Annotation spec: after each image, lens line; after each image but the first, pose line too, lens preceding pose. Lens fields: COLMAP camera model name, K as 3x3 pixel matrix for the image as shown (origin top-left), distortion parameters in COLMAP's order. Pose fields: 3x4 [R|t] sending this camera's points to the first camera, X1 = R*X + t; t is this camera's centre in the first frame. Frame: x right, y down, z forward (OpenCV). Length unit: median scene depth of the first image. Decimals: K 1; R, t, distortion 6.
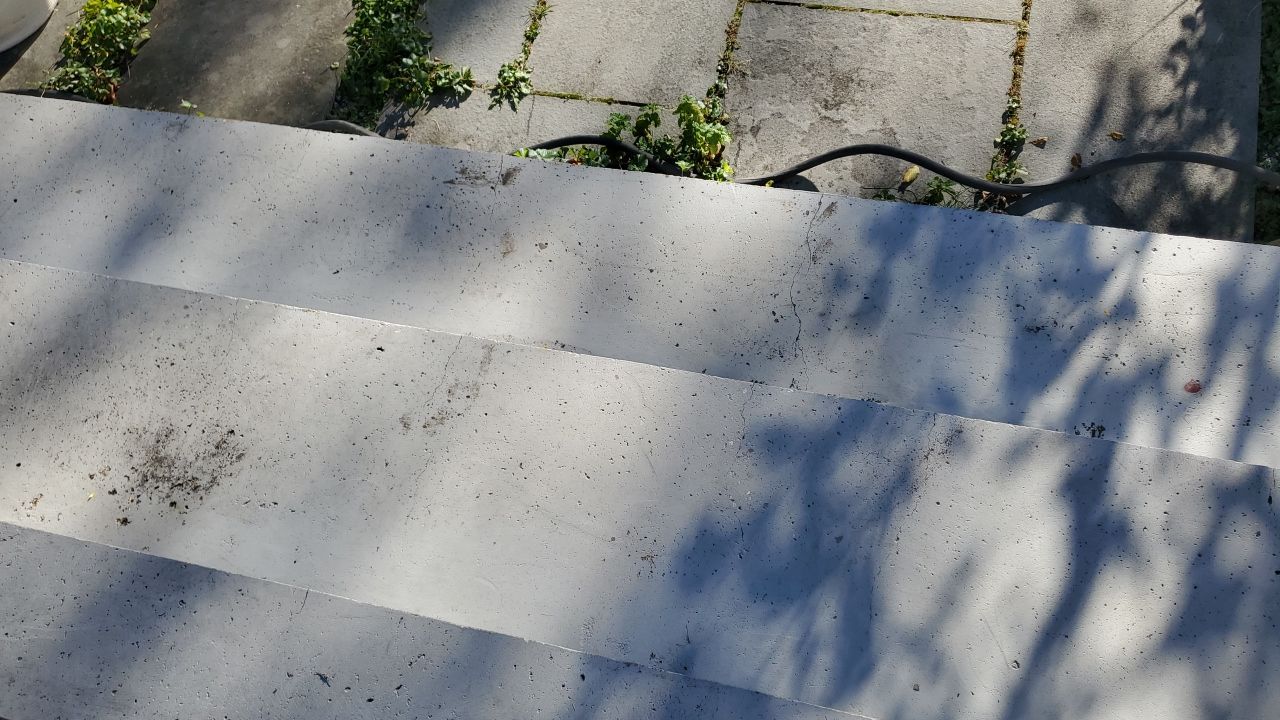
lens RADIAL K [[973.1, 0, 639.9], [0, 973.1, 358.1], [0, 0, 1]] dist [0.012550, -0.015615]
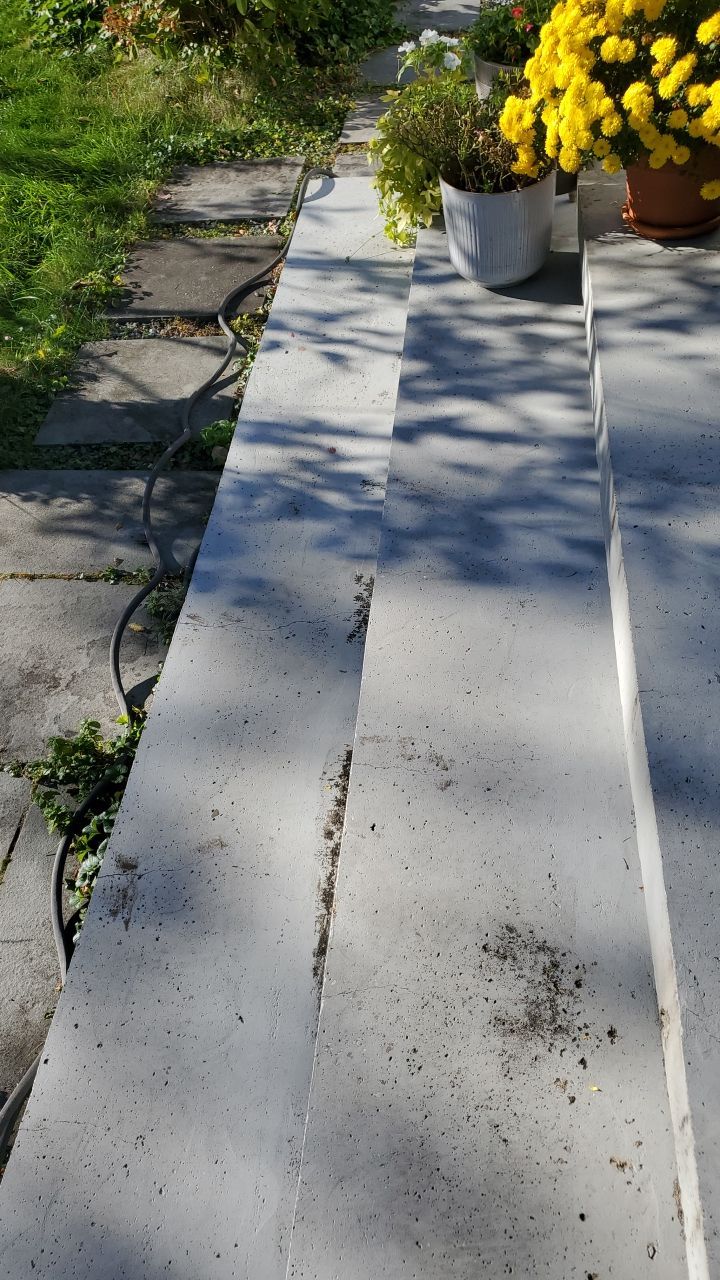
lens RADIAL K [[973.1, 0, 364.6], [0, 973.1, 642.0], [0, 0, 1]] dist [0.012550, -0.015615]
pose [[-0.116514, -0.630165, 0.767669, -0.918854], [0.948414, 0.158867, 0.274358, -0.323241], [-0.294849, 0.760035, 0.579147, 0.290134]]
